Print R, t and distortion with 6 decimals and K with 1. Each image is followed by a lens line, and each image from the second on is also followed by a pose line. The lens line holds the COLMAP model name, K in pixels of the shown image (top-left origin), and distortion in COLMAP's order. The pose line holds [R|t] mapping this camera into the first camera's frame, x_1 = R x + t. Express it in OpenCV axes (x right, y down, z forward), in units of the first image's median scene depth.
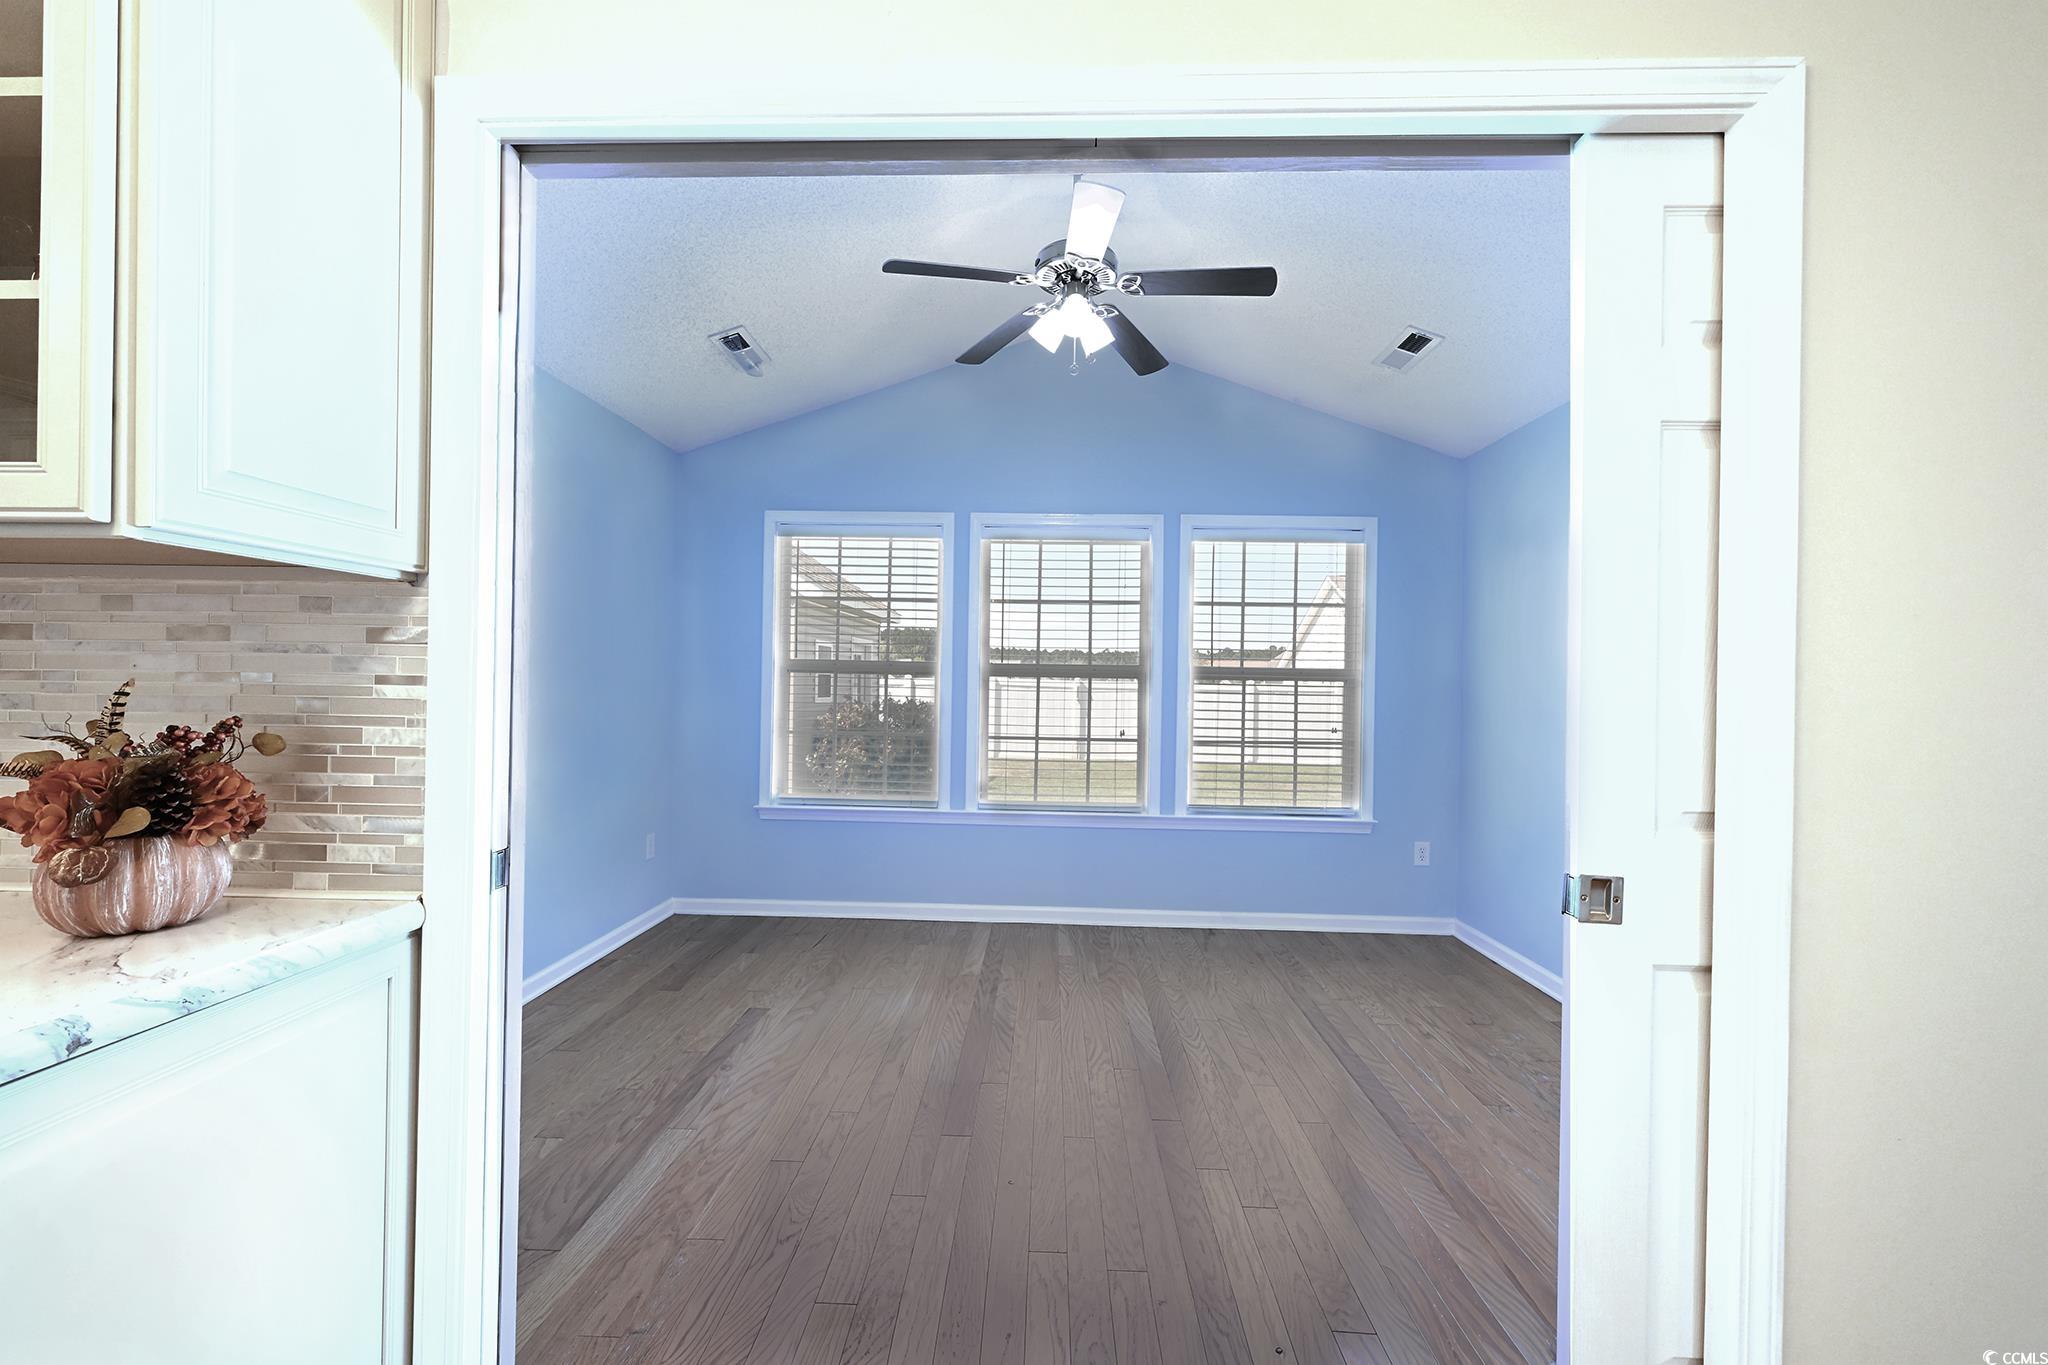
lens RADIAL K [[806.5, 0, 1035.2], [0, 806.5, 674.6], [0, 0, 1]] dist [0.000347, -0.000606]
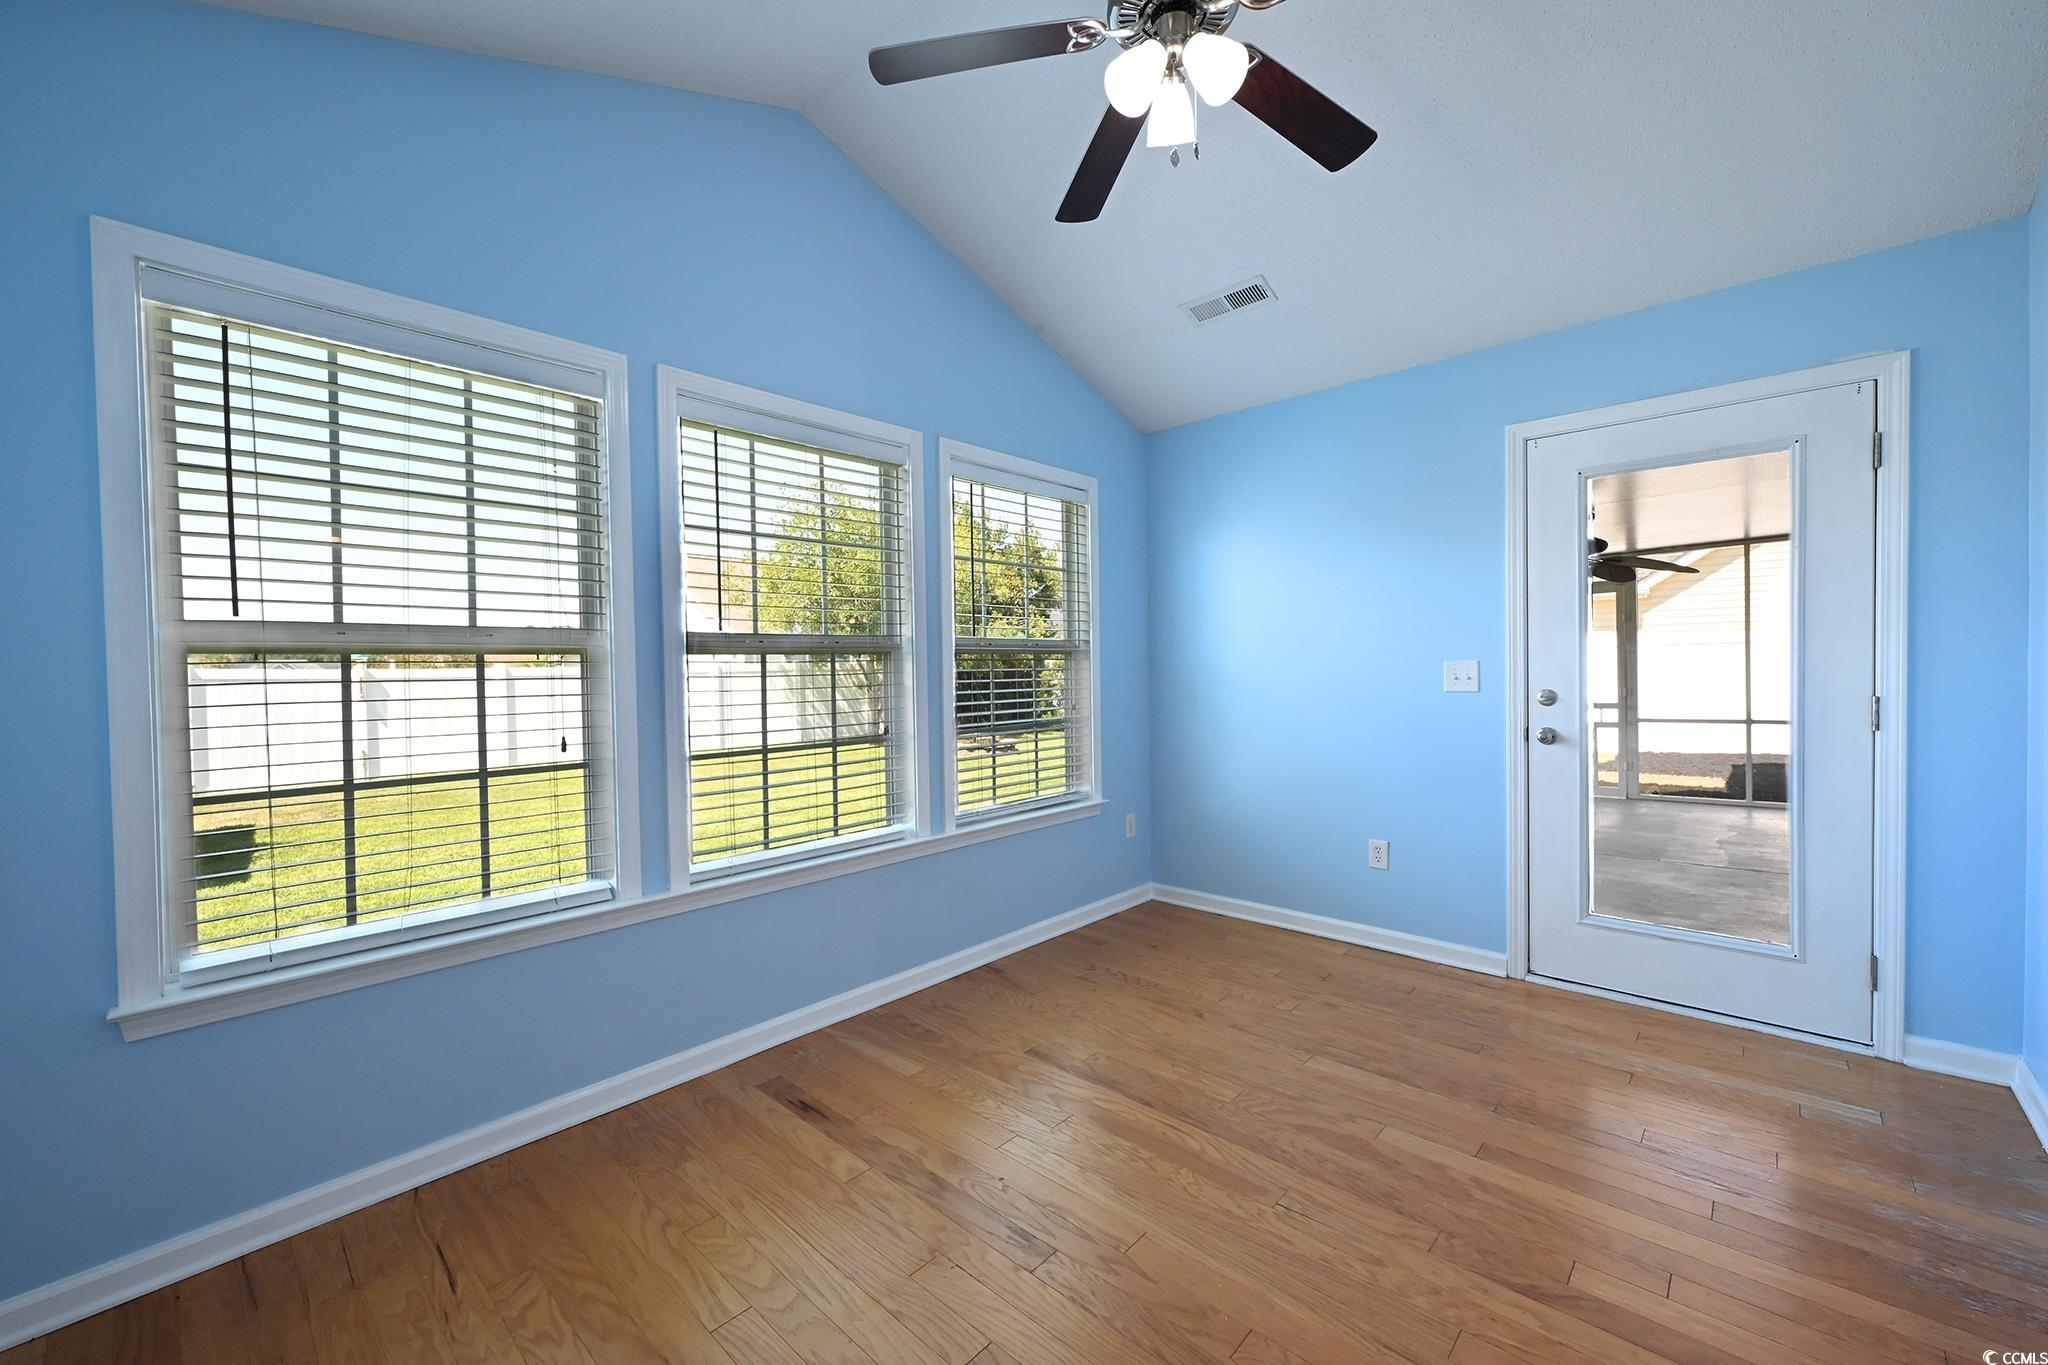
lens RADIAL K [[806.5, 0, 1018.7], [0, 806.5, 679.5], [0, 0, 1]] dist [0.000347, -0.000606]
pose [[0.653528, -0.038996, 0.755897, -0.367570], [0.013126, 0.999106, 0.040194, 0.000046], [-0.756789, -0.016346, 0.653455, 0.471982]]
